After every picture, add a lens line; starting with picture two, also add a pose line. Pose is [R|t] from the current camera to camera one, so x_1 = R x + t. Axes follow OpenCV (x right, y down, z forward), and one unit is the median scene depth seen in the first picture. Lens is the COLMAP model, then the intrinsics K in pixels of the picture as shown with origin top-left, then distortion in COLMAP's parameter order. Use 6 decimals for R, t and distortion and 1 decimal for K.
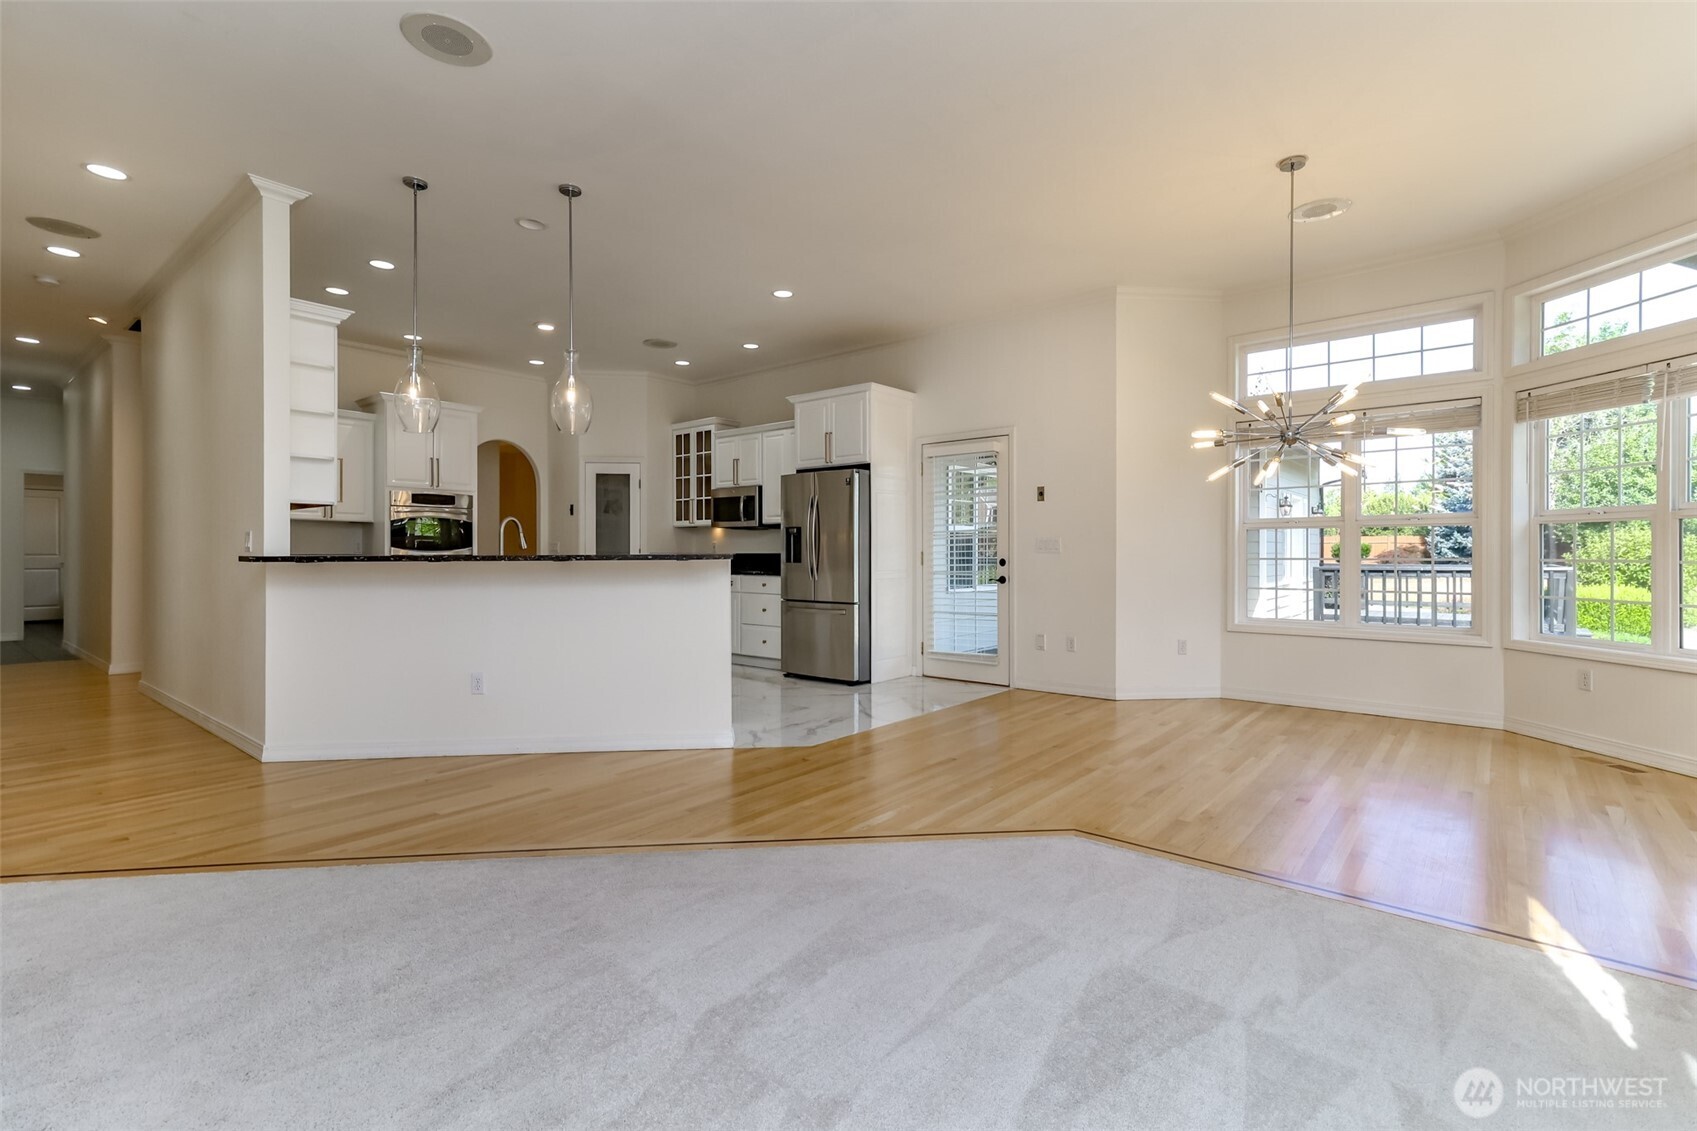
lens RADIAL K [[769.4, 0, 848.5], [0, 769.4, 565.5], [0, 0, 1]] dist [0.020260, 0.000011]
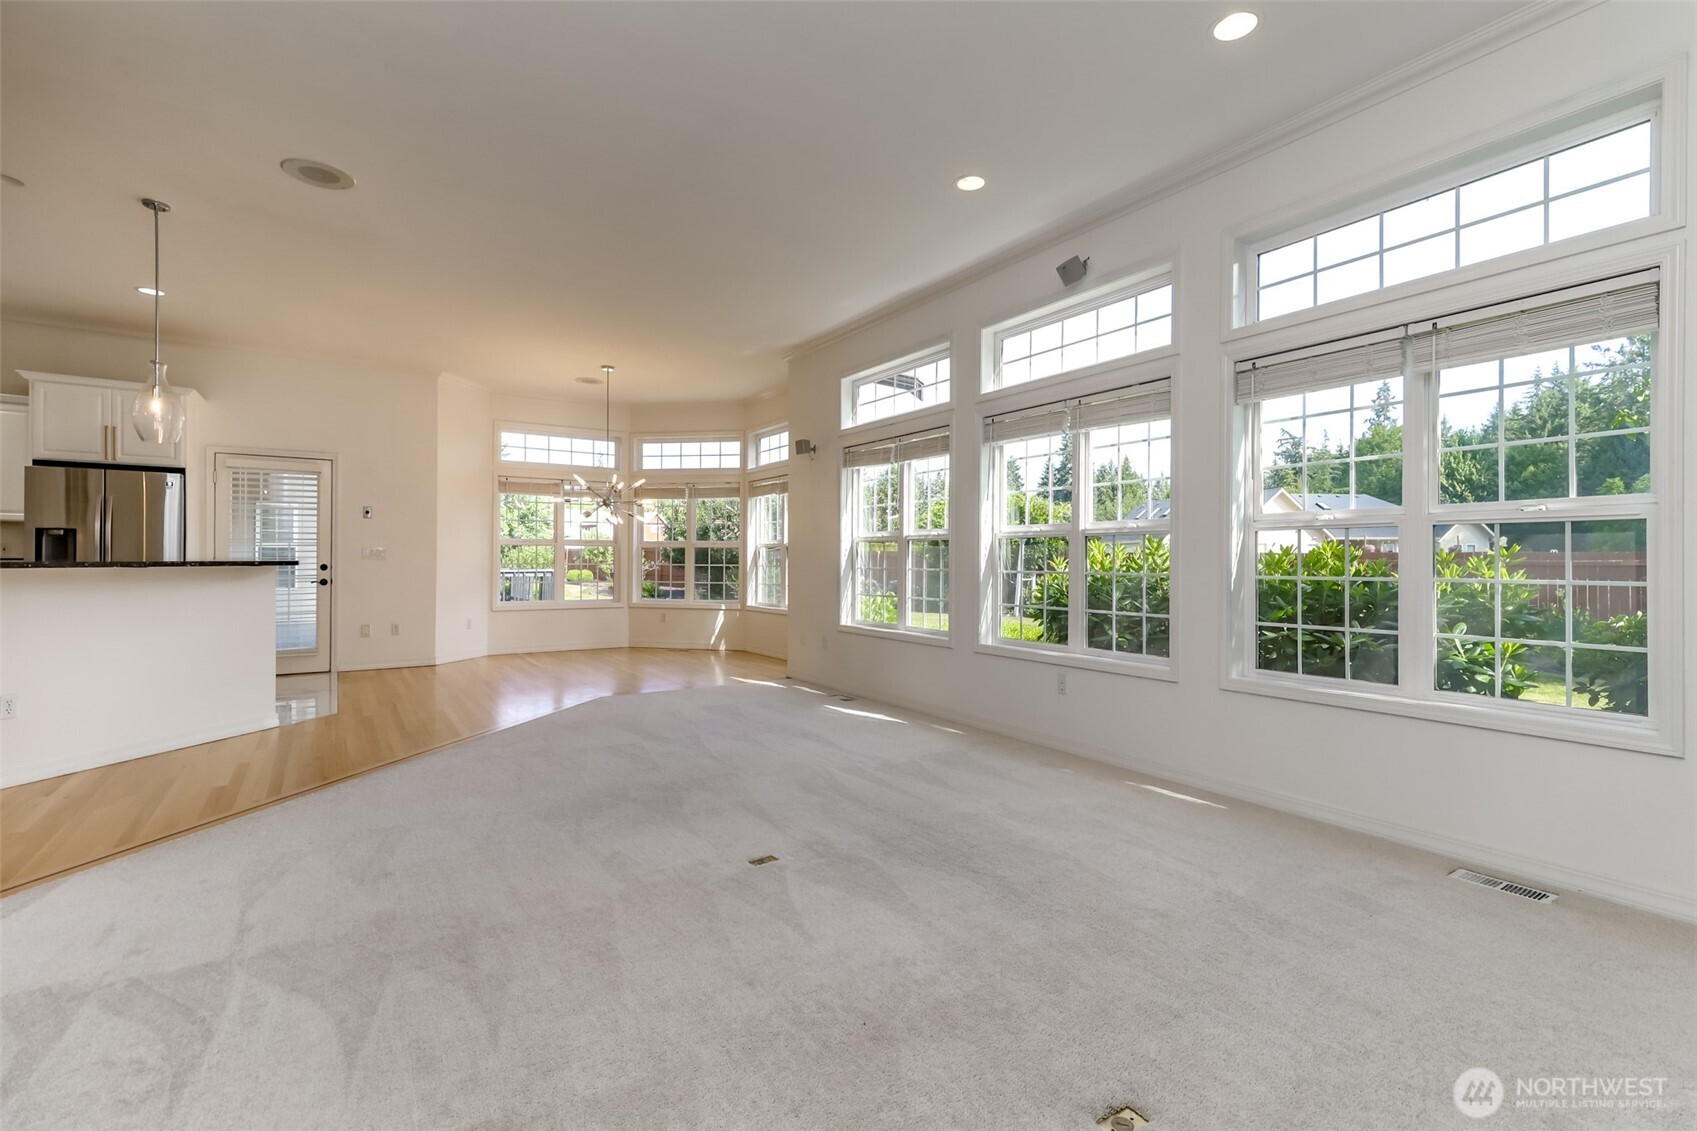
lens RADIAL K [[740.0, 0, 826.6], [0, 740.0, 556.3], [0, 0, 1]] dist [0.015158, -0.000044]
pose [[0.324849, 0.007697, 0.945734, -0.566484], [0.010748, 0.999872, -0.011830, 0.000897], [-0.945705, 0.014007, 0.324725, -0.086677]]
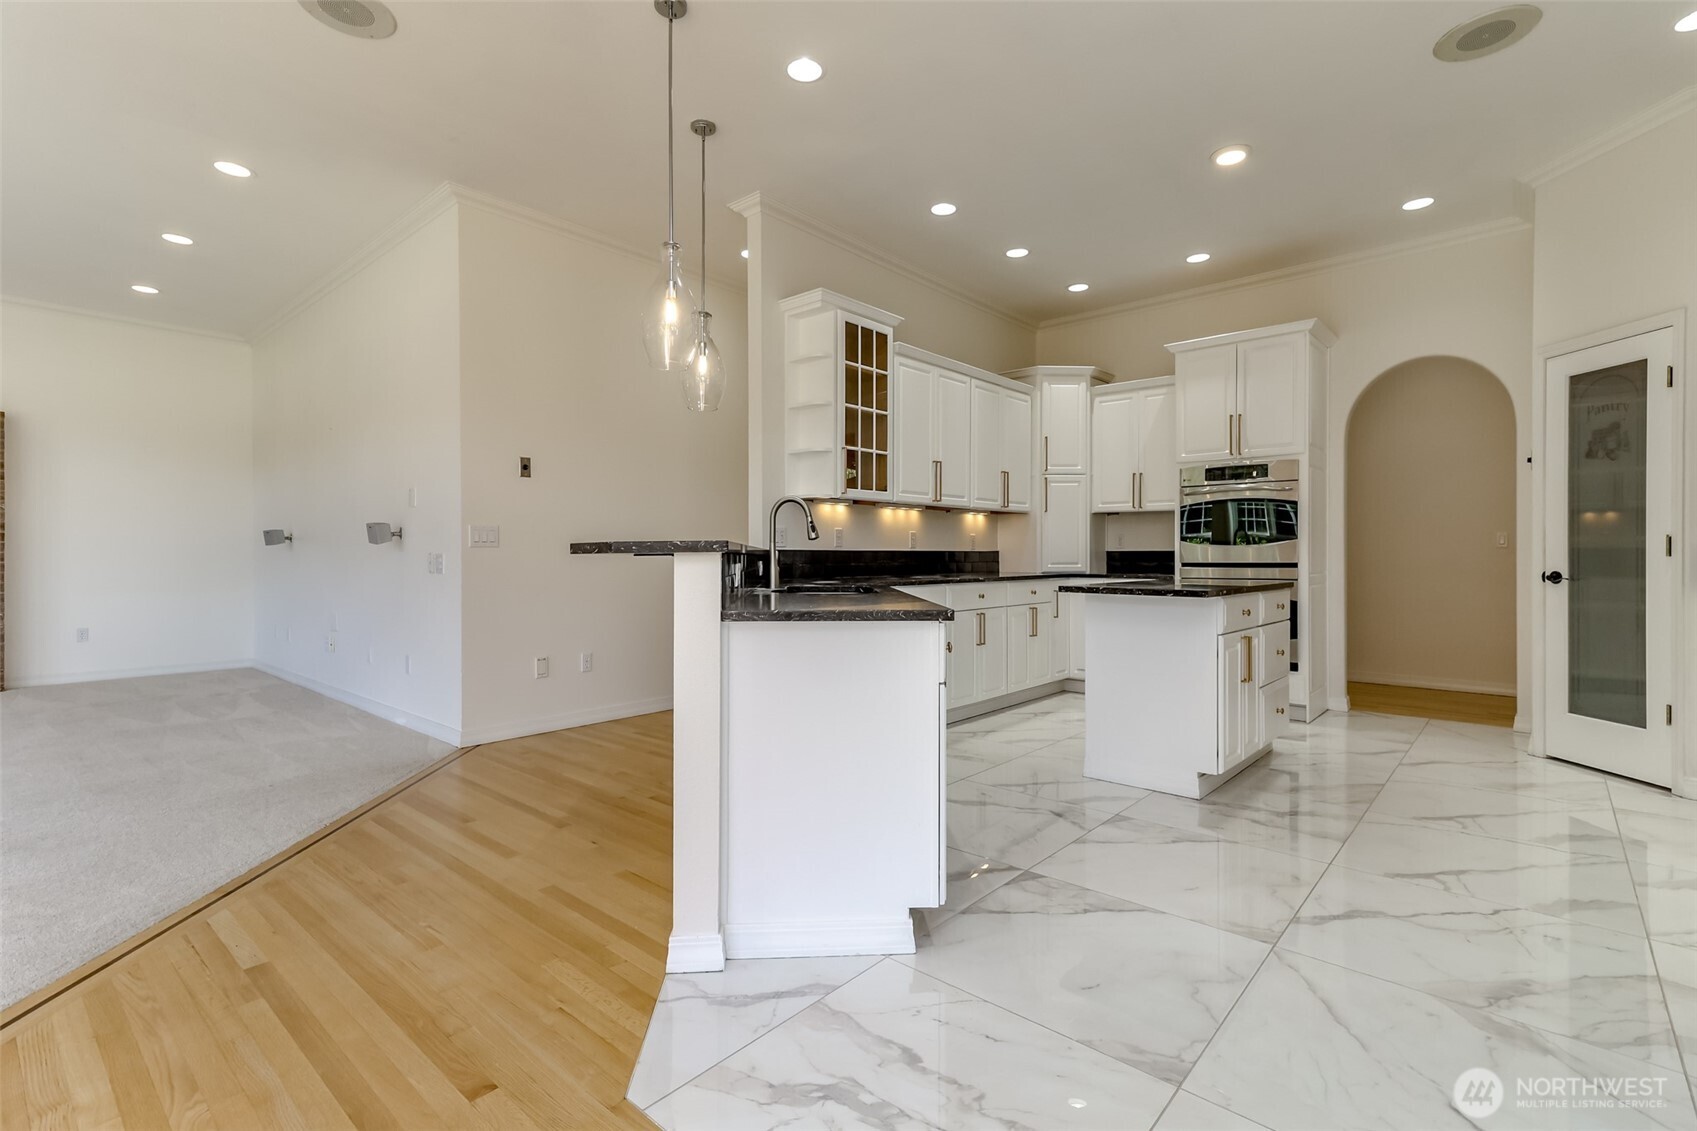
lens RADIAL K [[772.3, 0, 858.0], [0, 772.3, 555.2], [0, 0, 1]] dist [0.012926, -0.000305]
pose [[-0.021887, 0.001684, -0.999759, 0.184891], [-0.016554, 0.999861, 0.002047, -0.006000], [0.999623, 0.016595, -0.021856, 0.695824]]
